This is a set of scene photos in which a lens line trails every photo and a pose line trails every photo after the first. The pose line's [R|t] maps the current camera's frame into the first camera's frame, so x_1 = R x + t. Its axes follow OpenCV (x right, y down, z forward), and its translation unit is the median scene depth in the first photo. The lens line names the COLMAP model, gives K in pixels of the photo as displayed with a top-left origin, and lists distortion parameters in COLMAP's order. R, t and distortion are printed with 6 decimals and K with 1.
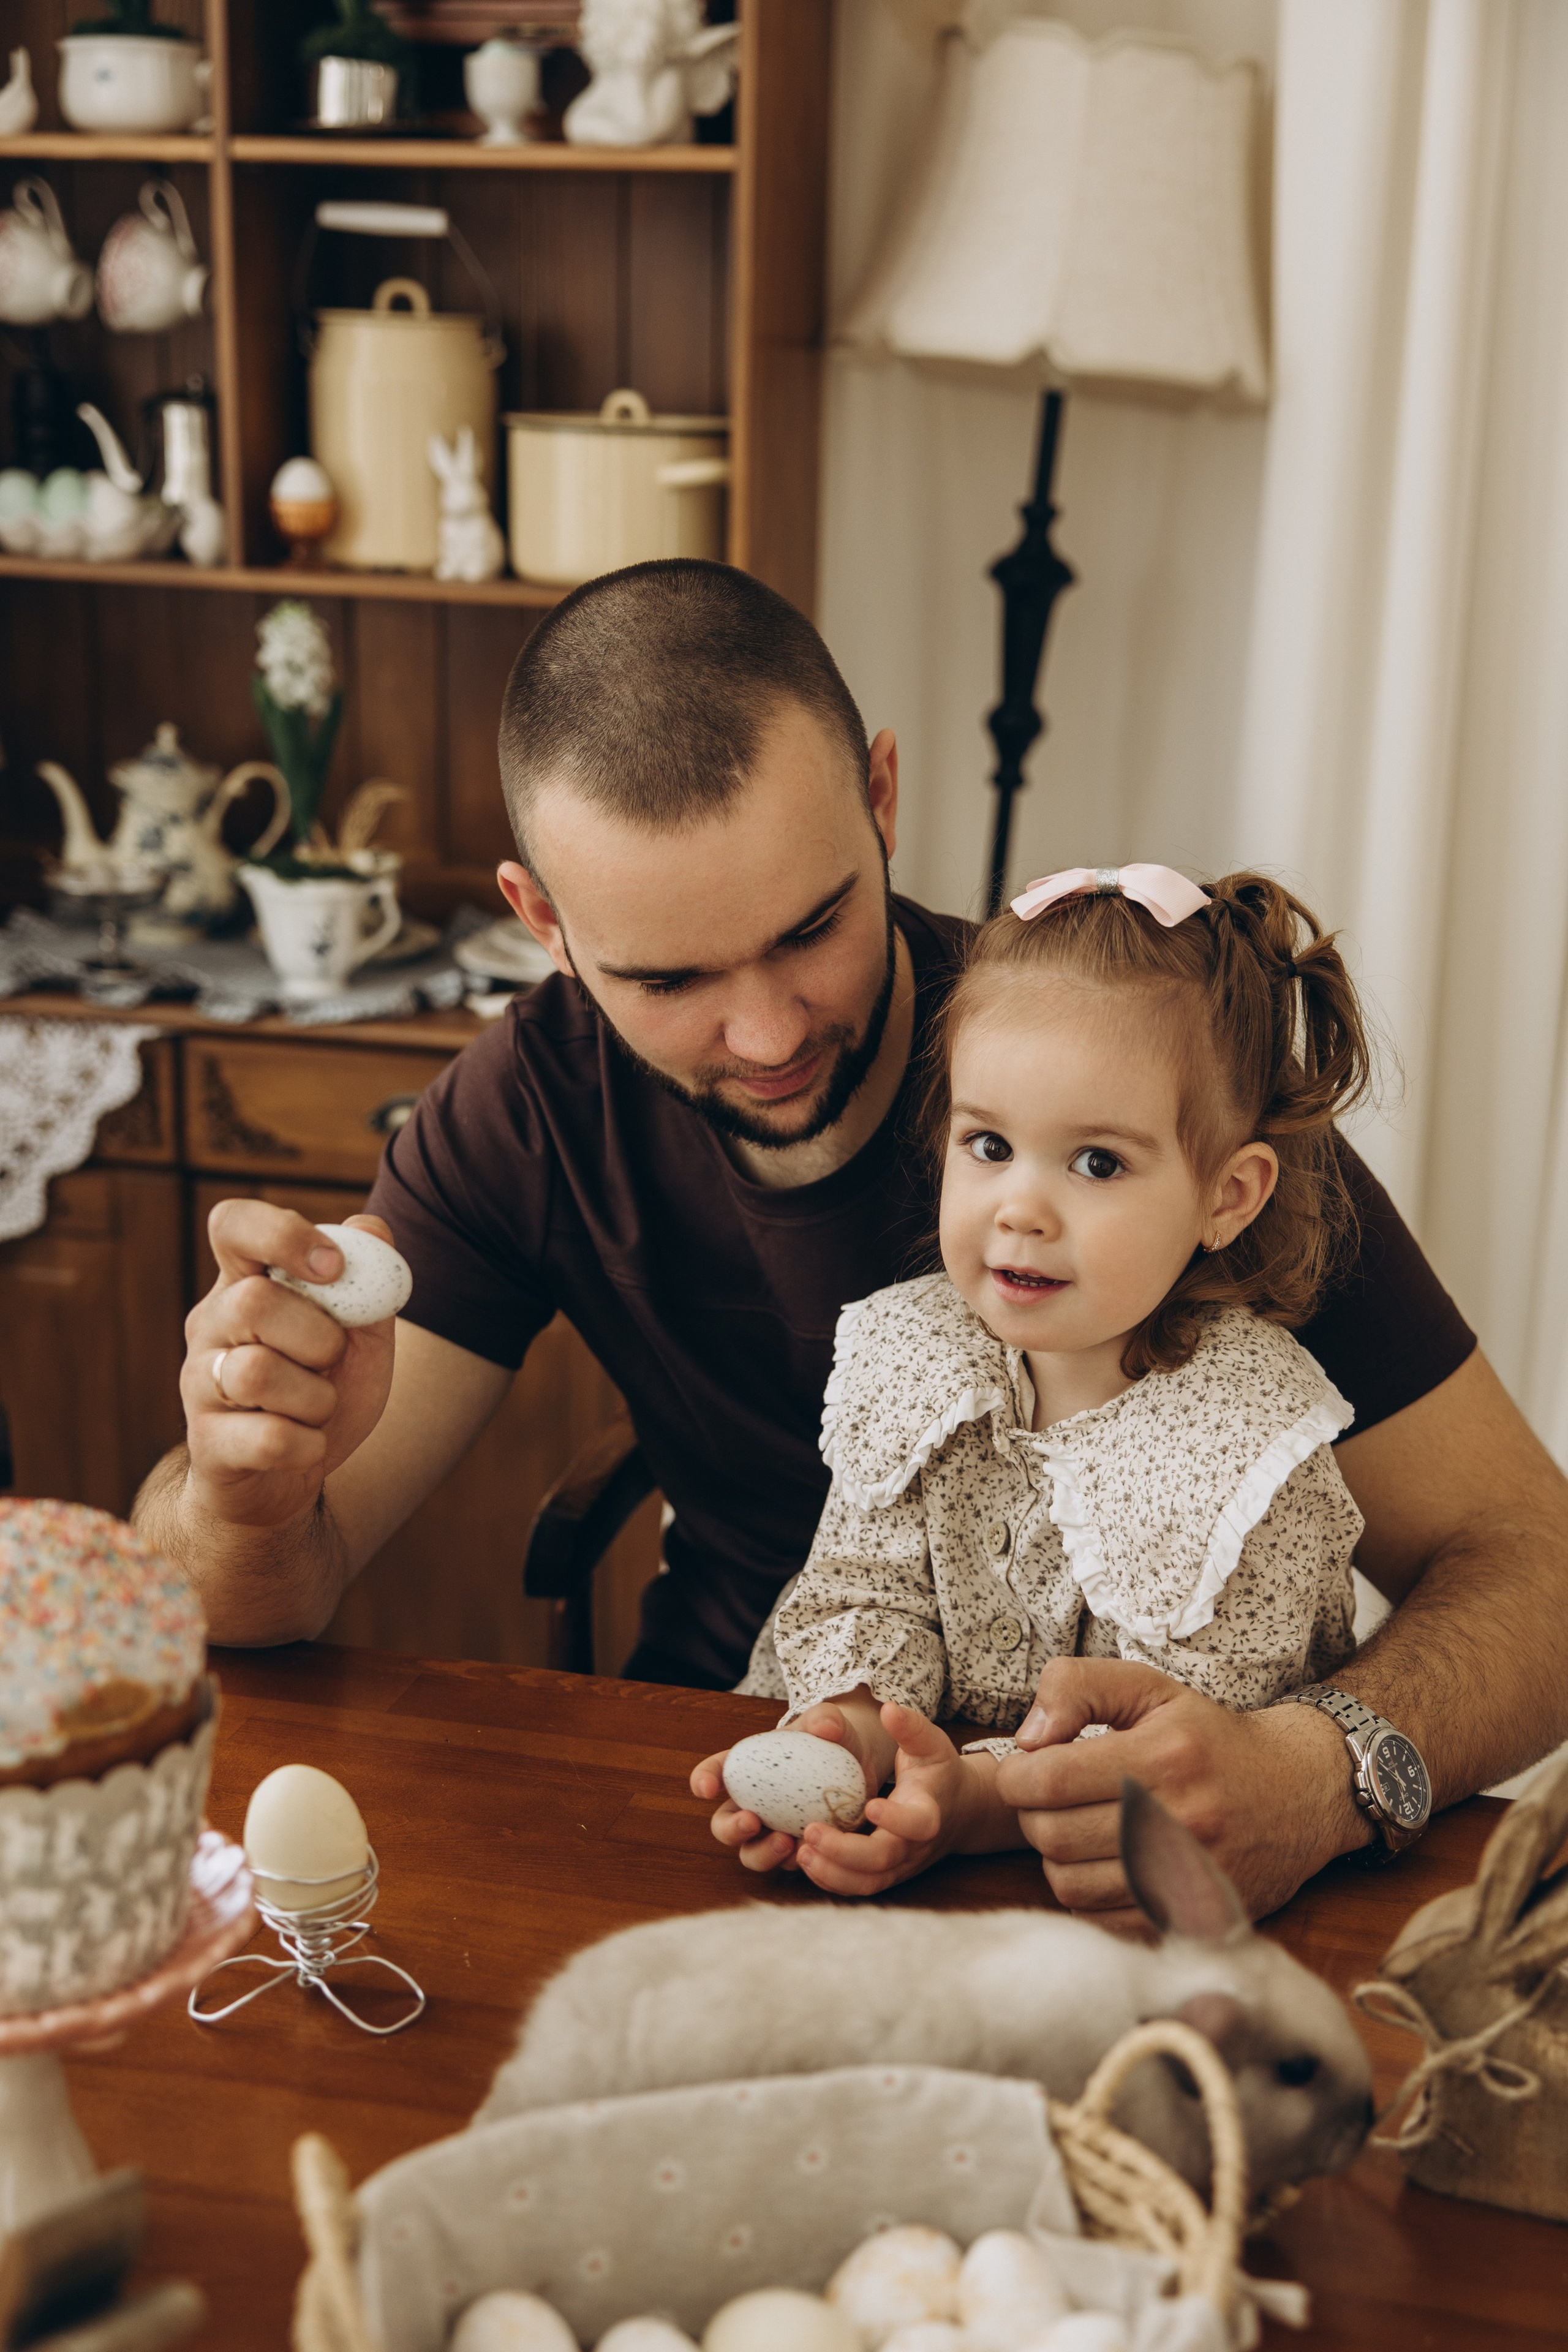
lens RADIAL K [[3179.3, 0, 788.9], [0, 3179.3, 1226.5], [0, 0, 1]] dist [0.114362, -0.071071]
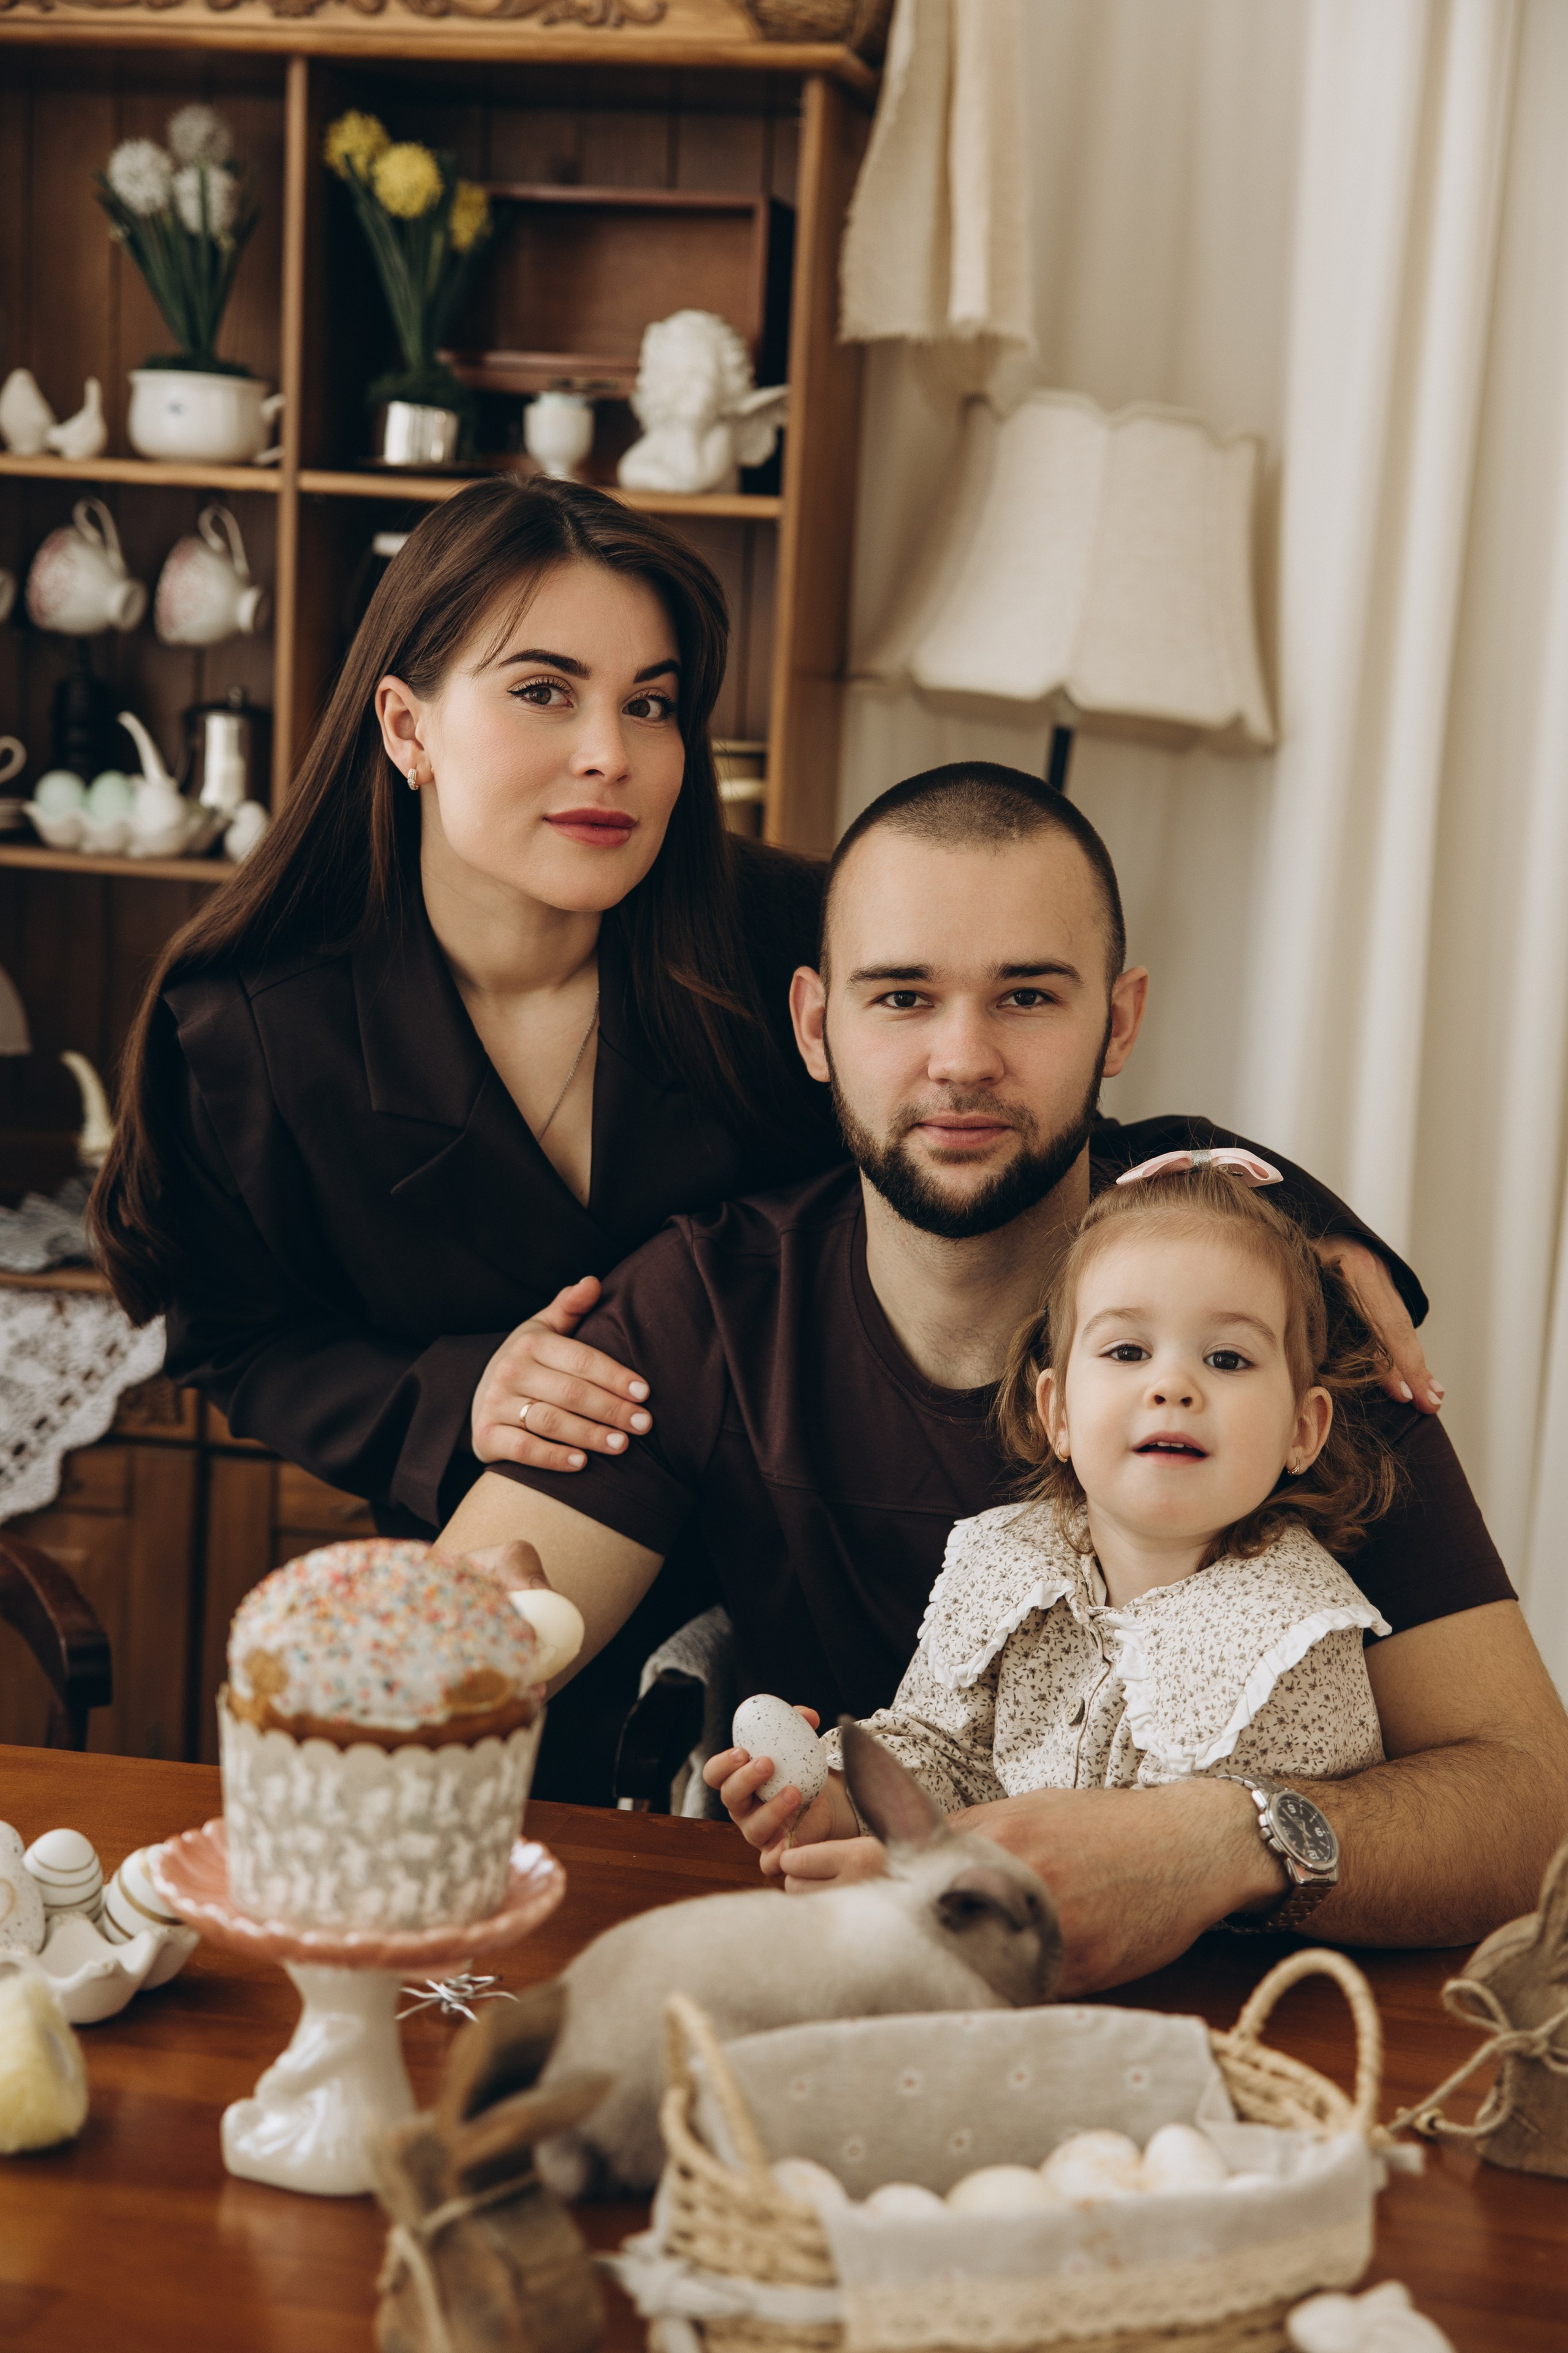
lens RADIAL K [[3595.5, 0, 784.0], [0, 3595.5, 1176.5], [0, 0, 1]] dist [0.248760, -0.220794]
pose [[0.998931, 0.028368, 0.036499, -0.051280], [-0.023307, 0.990935, -0.132303, 0.046349], [-0.039921, 0.131311, 0.990537, -0.159808]]
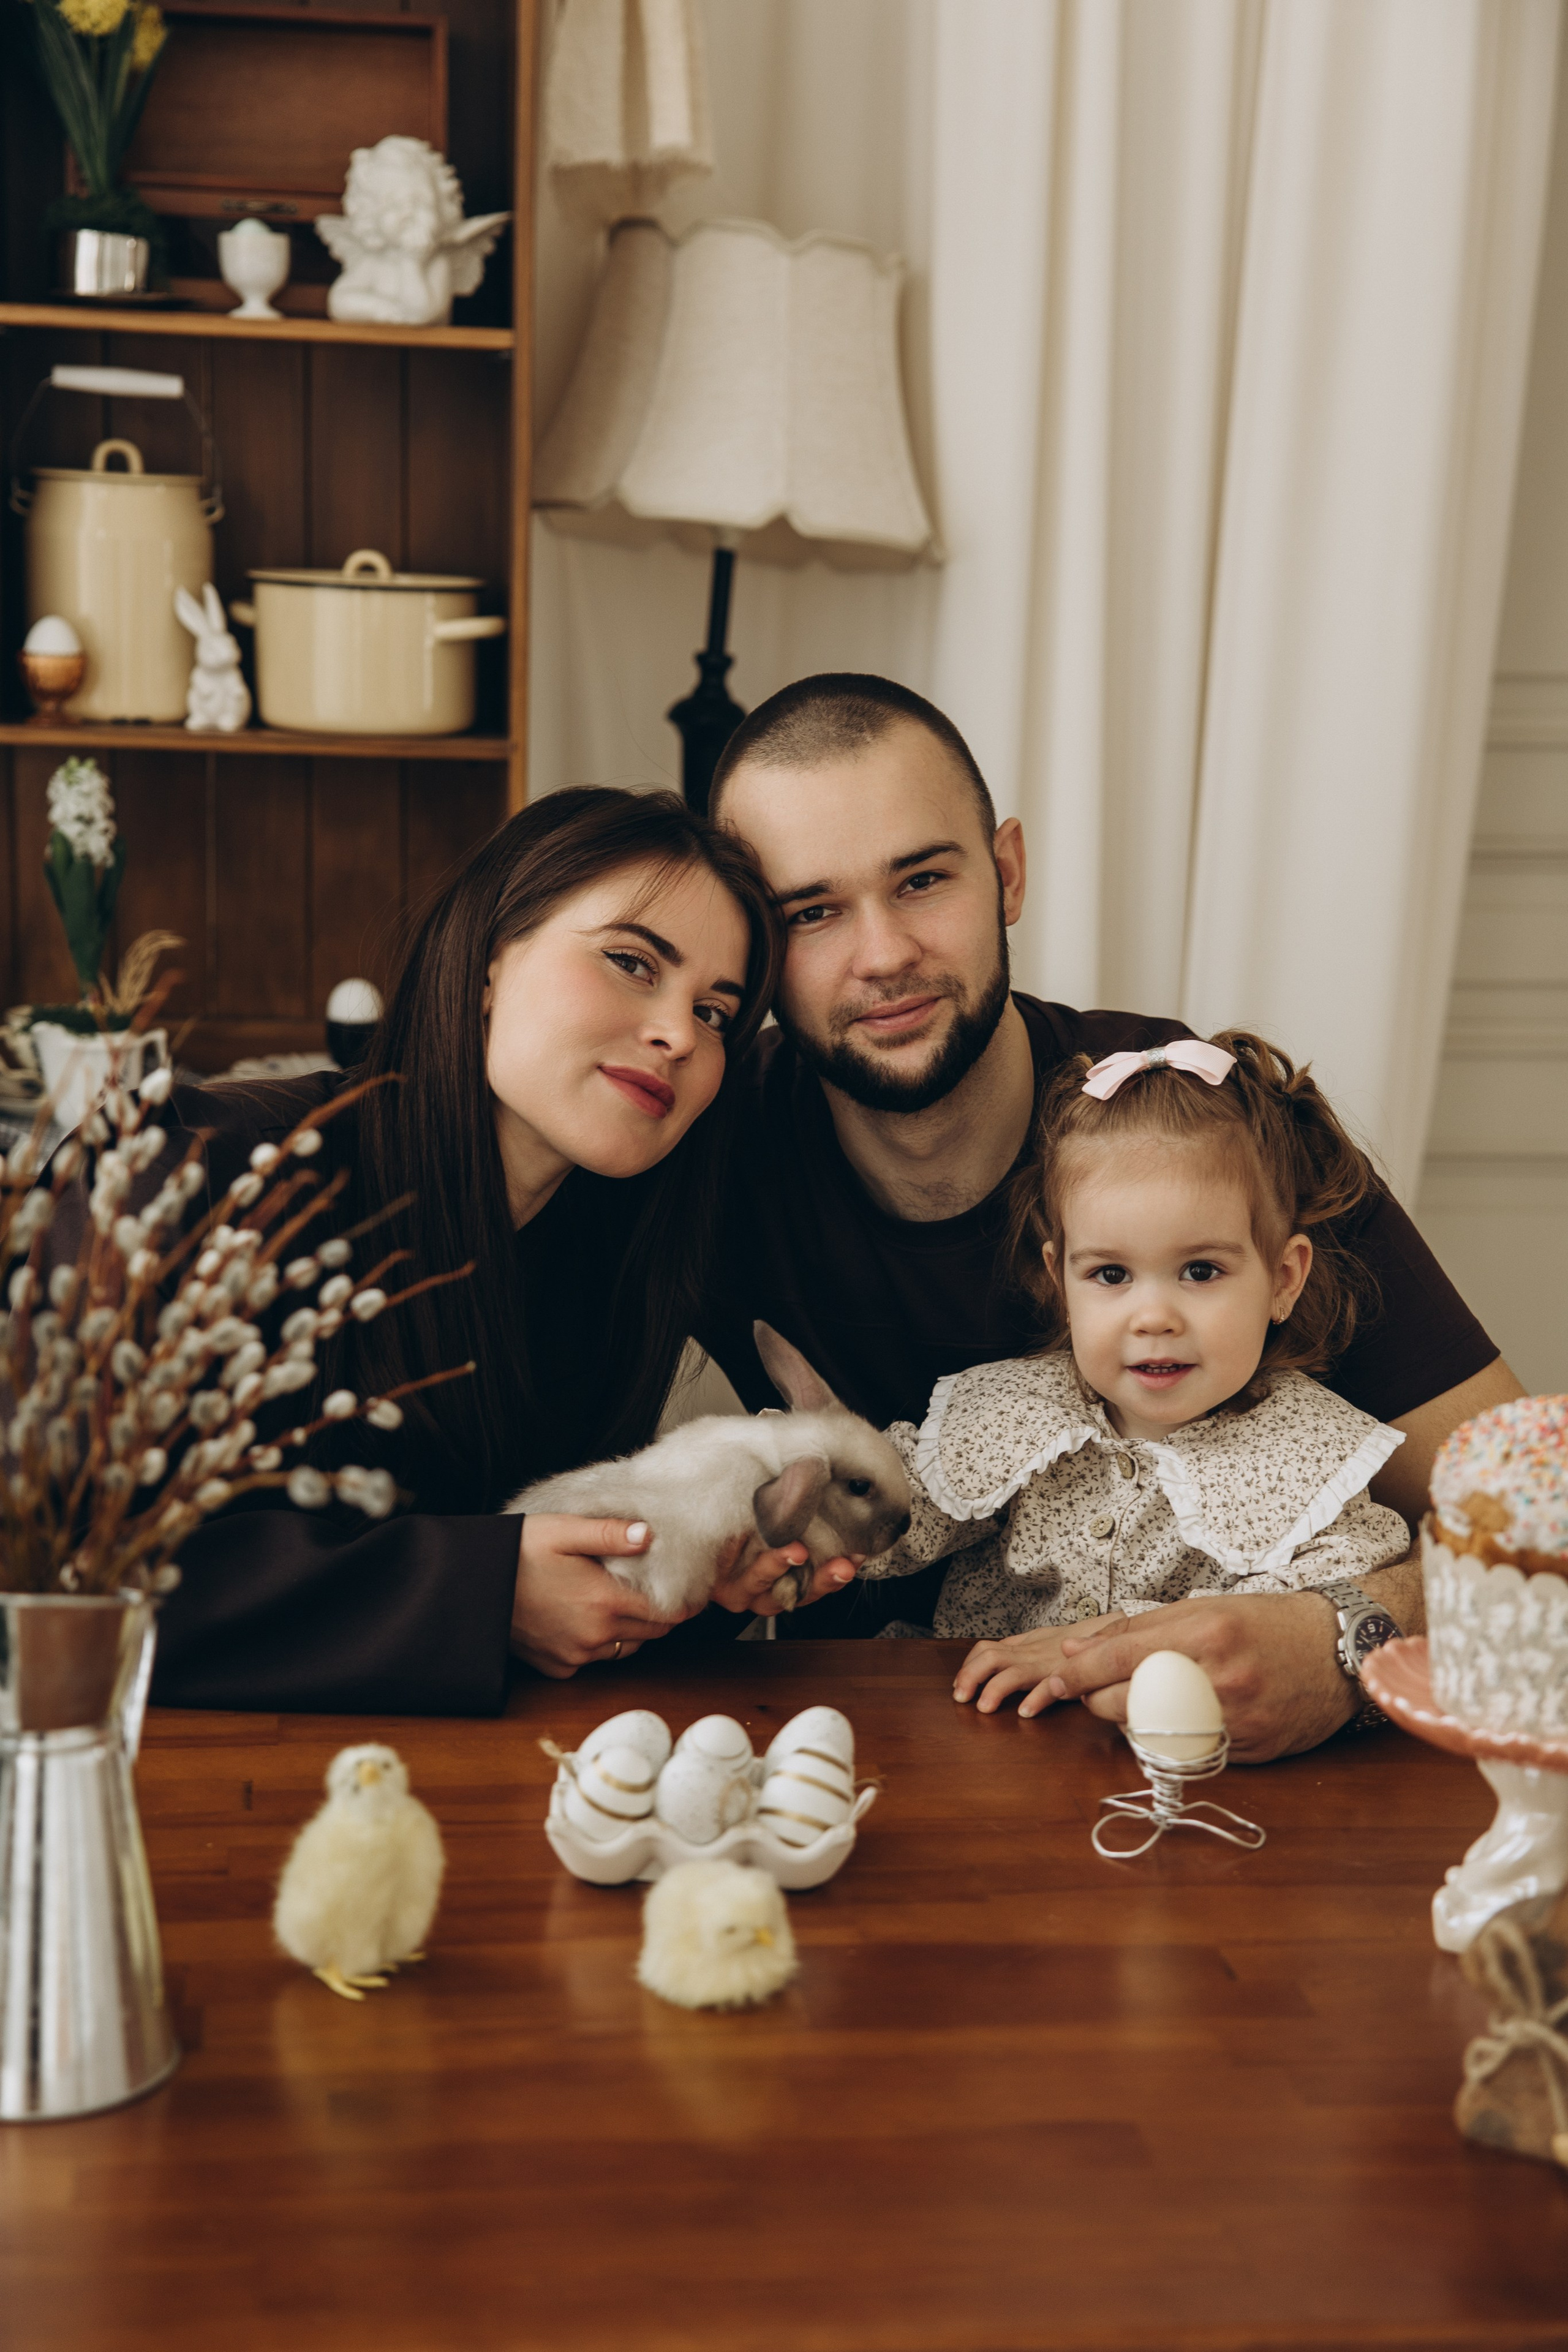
lens RADIAL K [[3594.3, 0, 784.0], [0, 3594.3, 1176.0], [0, 0, 1]] dist [0.248760, -0.220794]
pose [[0.925245, -0.066706, 0.373459, -0.392418], [0.095423, 0.993691, -0.058922, 0.026624], [-0.367173, 0.090154, 0.925773, -0.134803]]
